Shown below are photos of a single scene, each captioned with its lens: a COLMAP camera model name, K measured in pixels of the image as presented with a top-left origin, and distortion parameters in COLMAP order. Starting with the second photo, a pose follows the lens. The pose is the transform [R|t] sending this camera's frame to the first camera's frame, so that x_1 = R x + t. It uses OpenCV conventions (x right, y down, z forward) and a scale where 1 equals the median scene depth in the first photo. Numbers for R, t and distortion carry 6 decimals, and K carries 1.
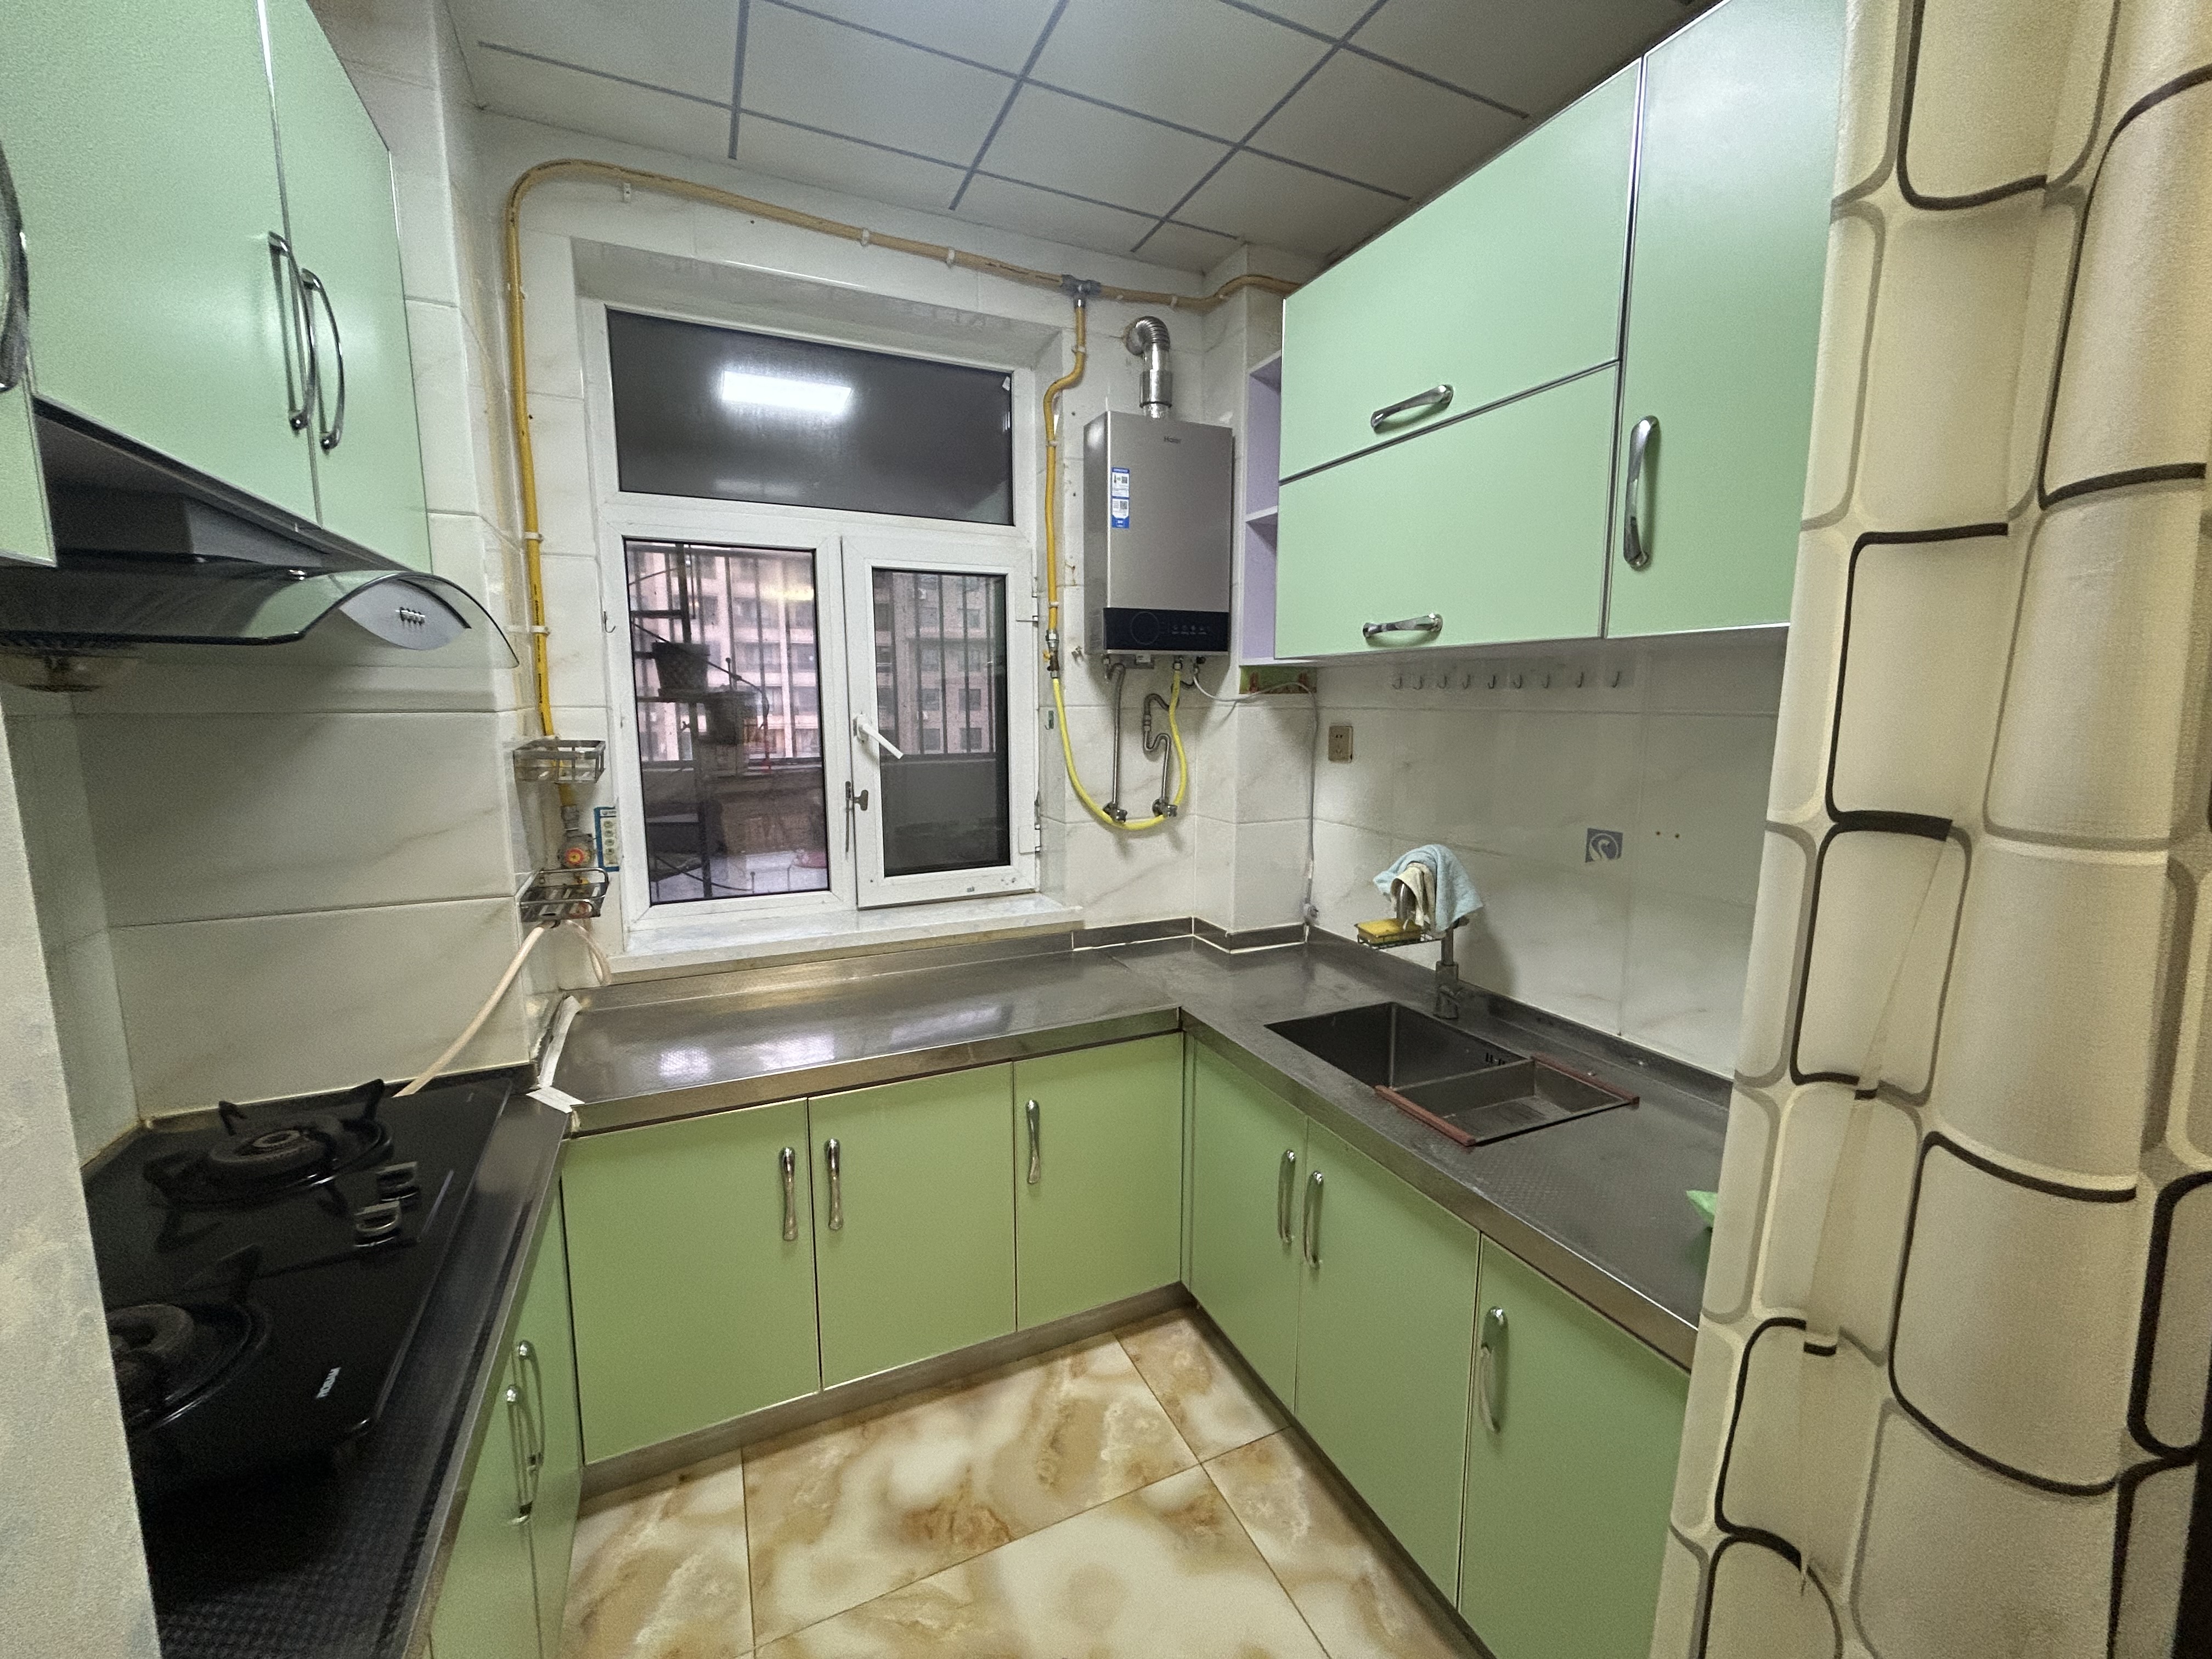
lens RADIAL K [[893.1, 0, 1109.1], [0, 893.1, 829.7], [0, 0, 1]] dist [-0.010250, -0.000141]
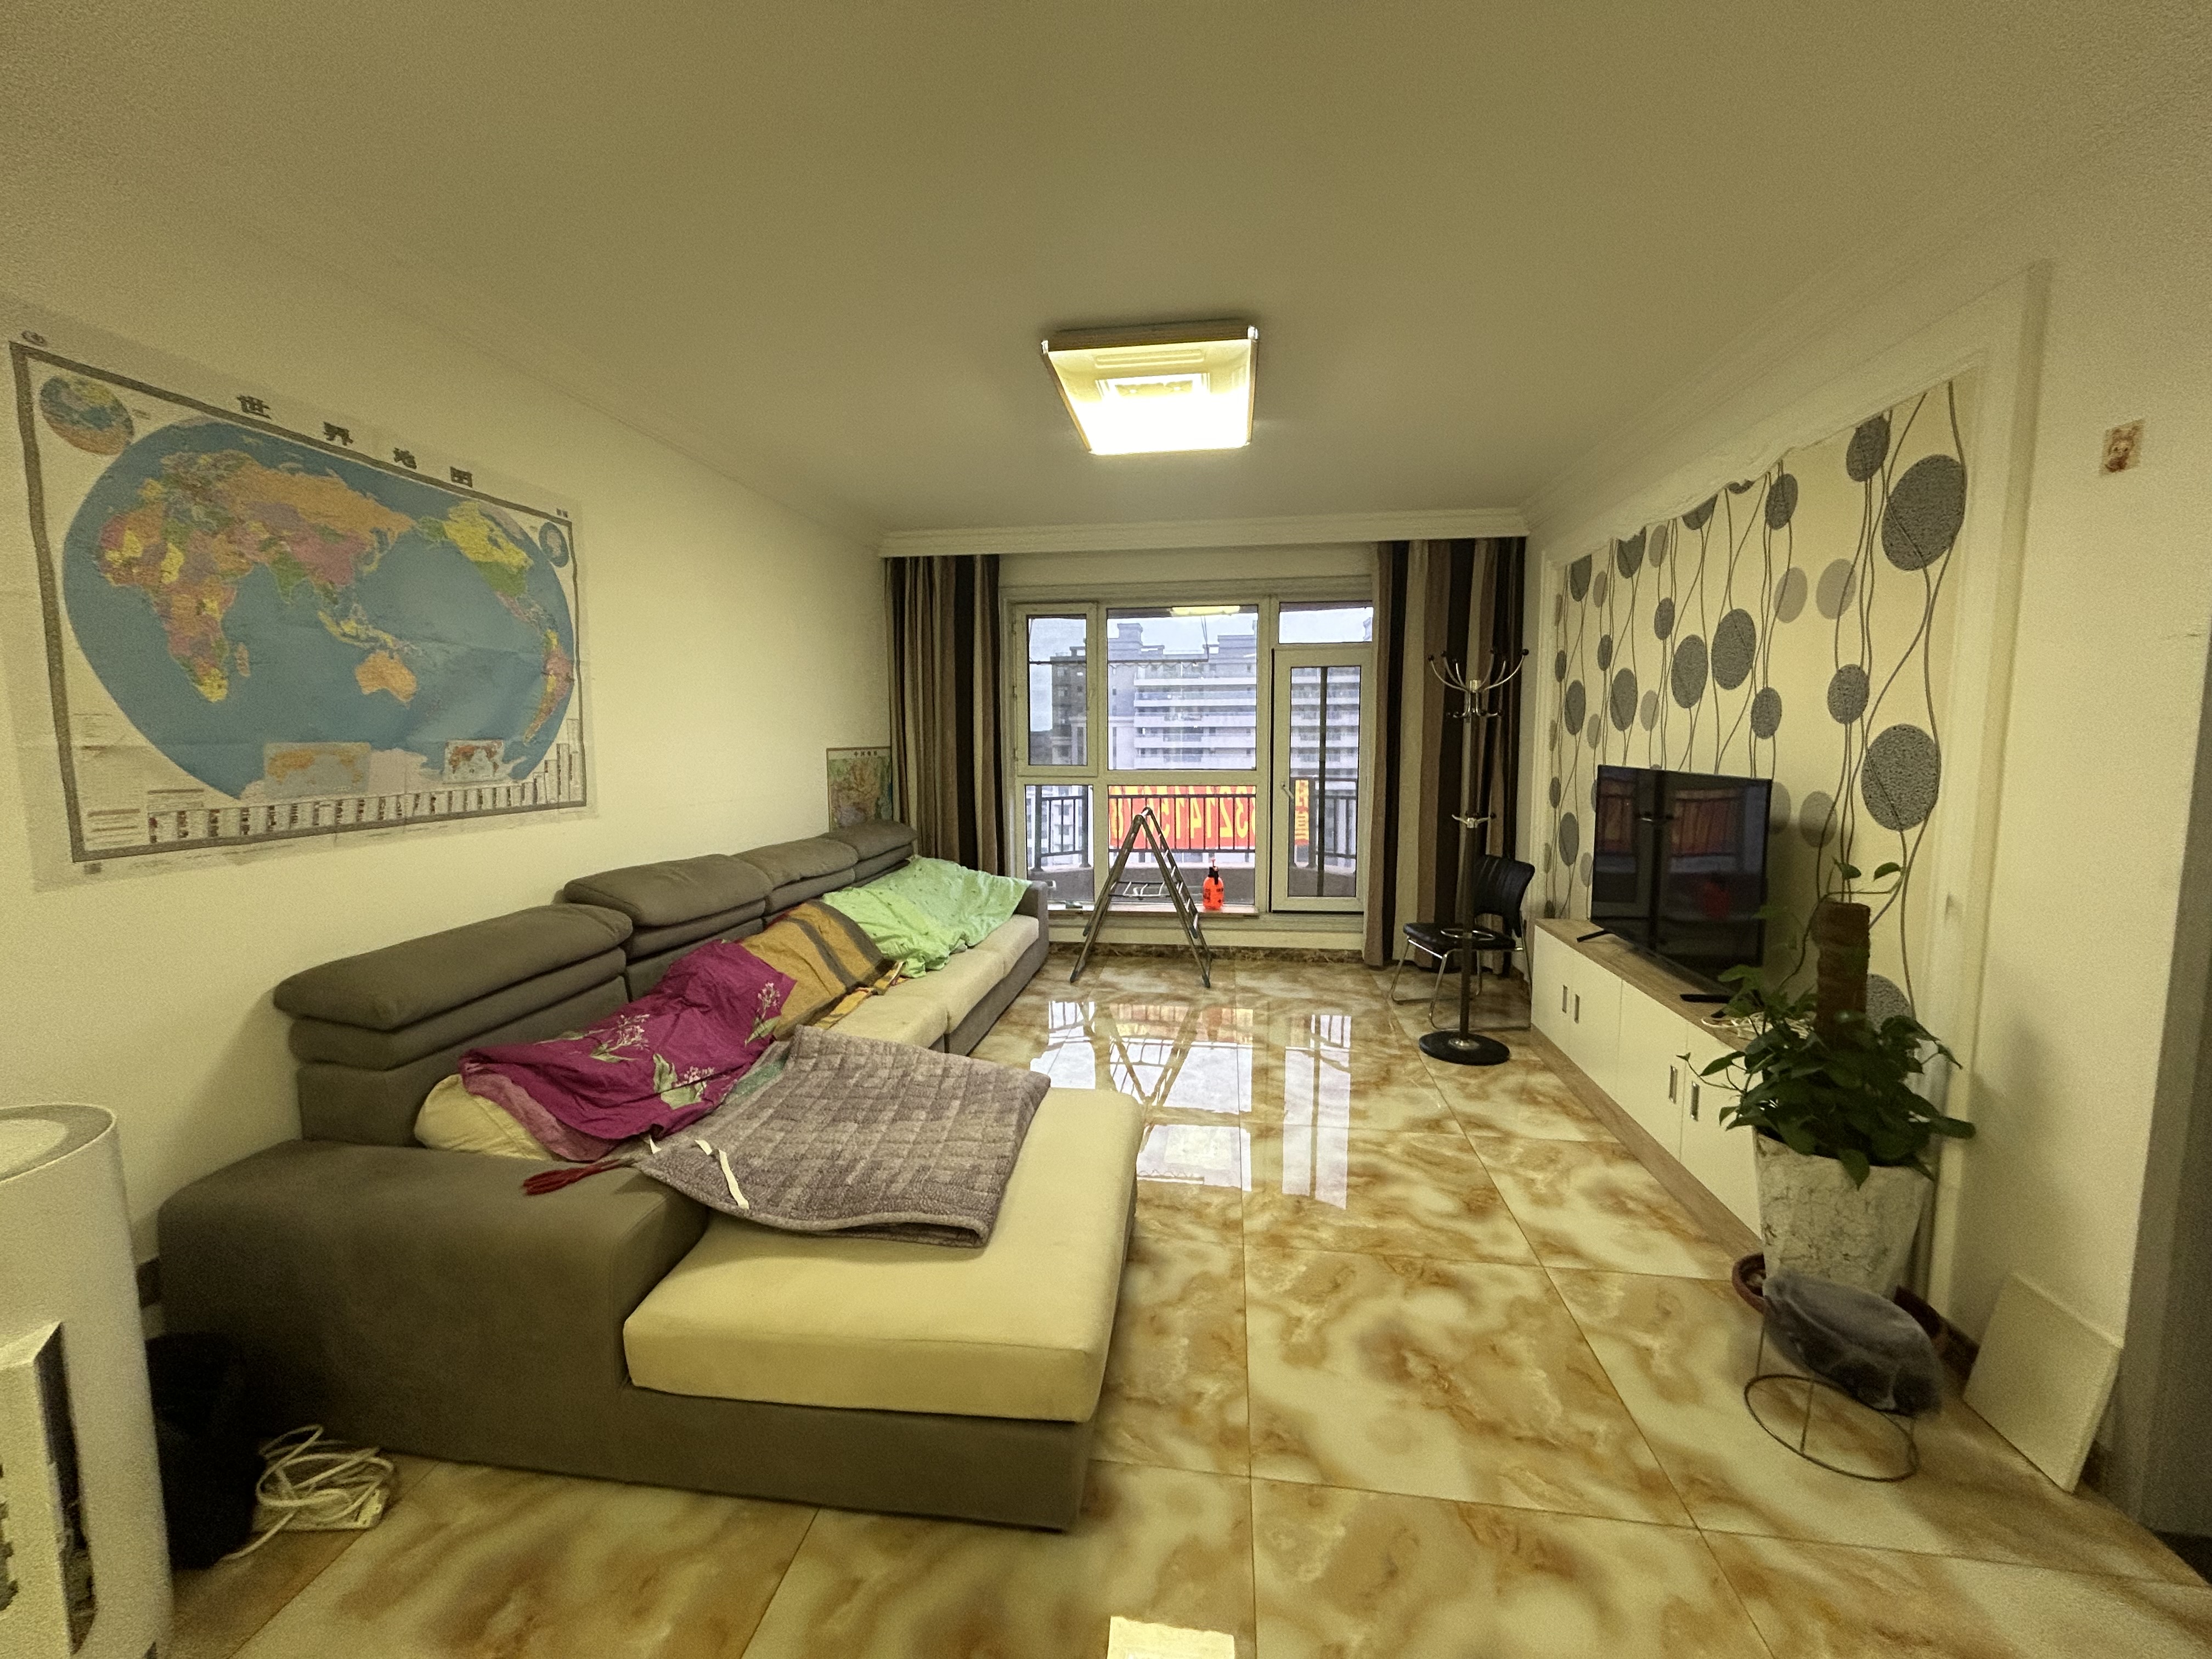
lens RADIAL K [[893.1, 0, 1097.2], [0, 893.1, 830.3], [0, 0, 1]] dist [-0.010250, -0.000141]
pose [[-0.837227, -0.052434, 0.544336, -0.197114], [0.081472, 0.972324, 0.218971, -0.172175], [-0.540752, 0.227677, -0.809784, 1.325599]]
